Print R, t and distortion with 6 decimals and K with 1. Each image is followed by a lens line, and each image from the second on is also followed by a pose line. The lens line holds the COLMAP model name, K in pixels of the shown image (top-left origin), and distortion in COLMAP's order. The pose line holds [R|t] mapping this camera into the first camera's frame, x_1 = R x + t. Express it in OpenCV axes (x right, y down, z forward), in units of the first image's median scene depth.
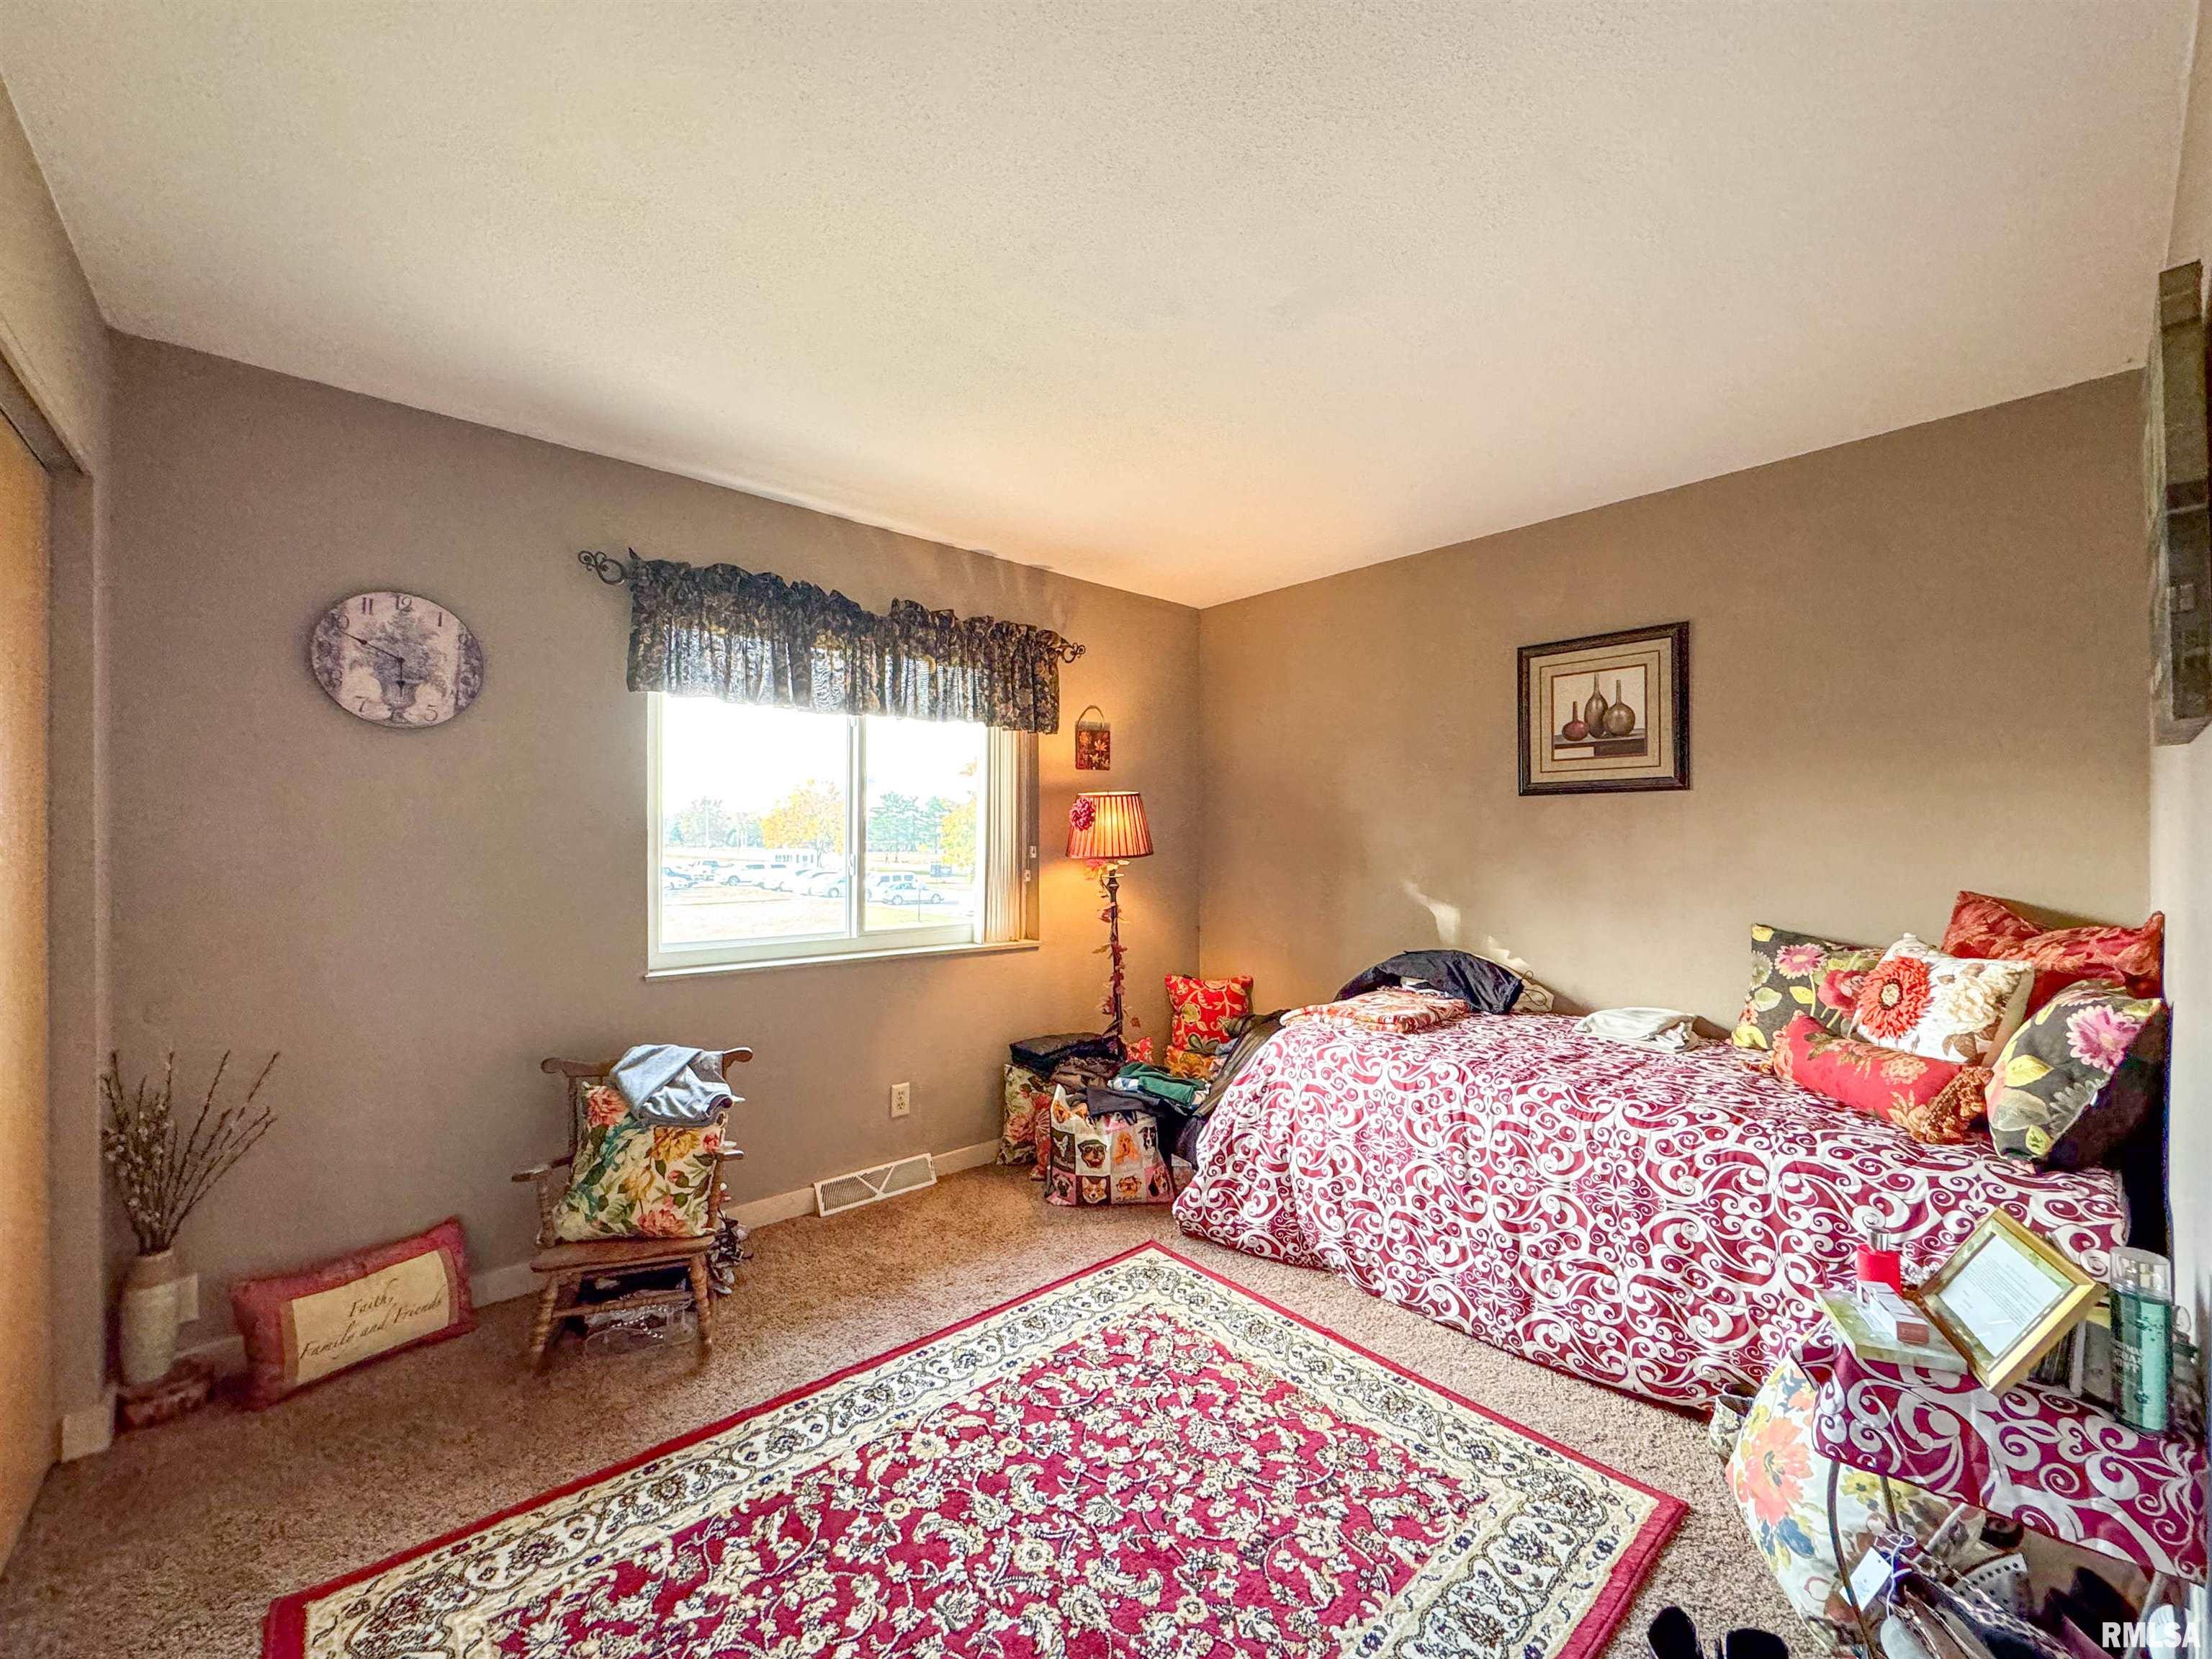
lens RADIAL K [[906.7, 0, 1094.3], [0, 906.7, 829.9], [0, 0, 1]] dist [-0.002374, 0.000016]
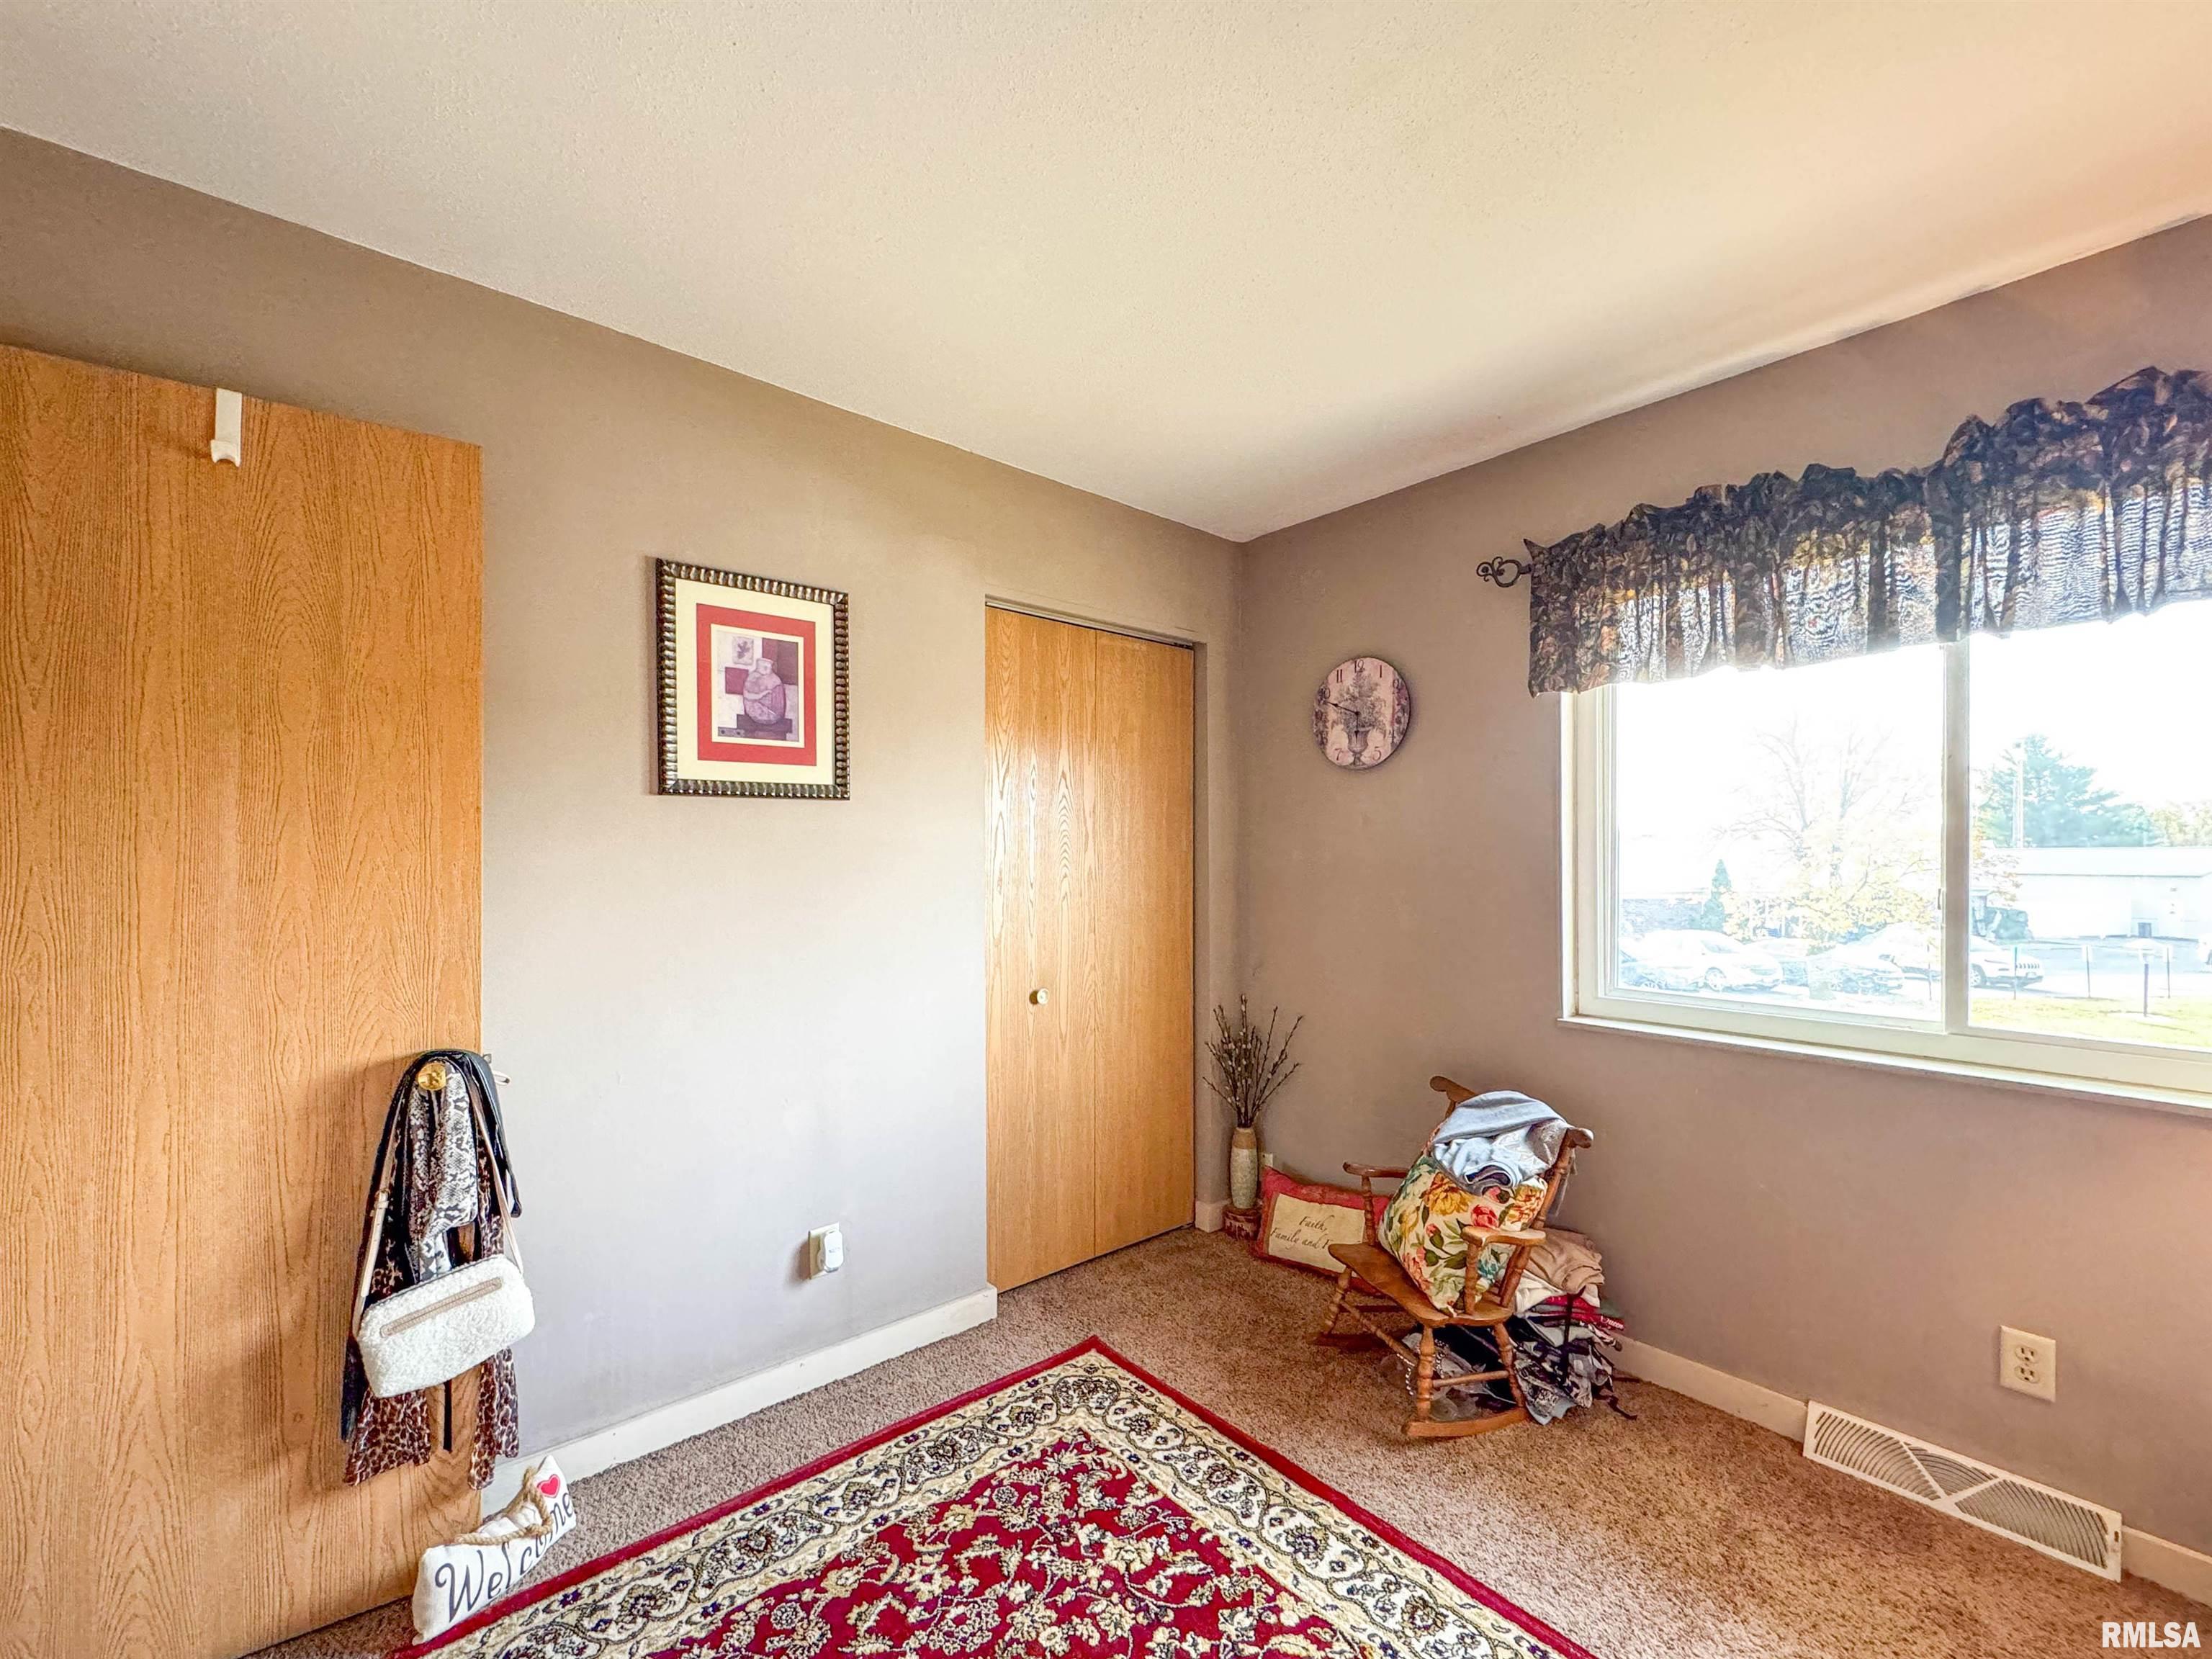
lens RADIAL K [[906.7, 0, 1092.7], [0, 906.7, 851.3], [0, 0, 1]] dist [-0.002374, 0.000016]
pose [[-0.027301, -0.010077, -0.999576, 0.466413], [0.007118, 0.999922, -0.010275, 0.007126], [0.999602, -0.007396, -0.027227, 0.691665]]
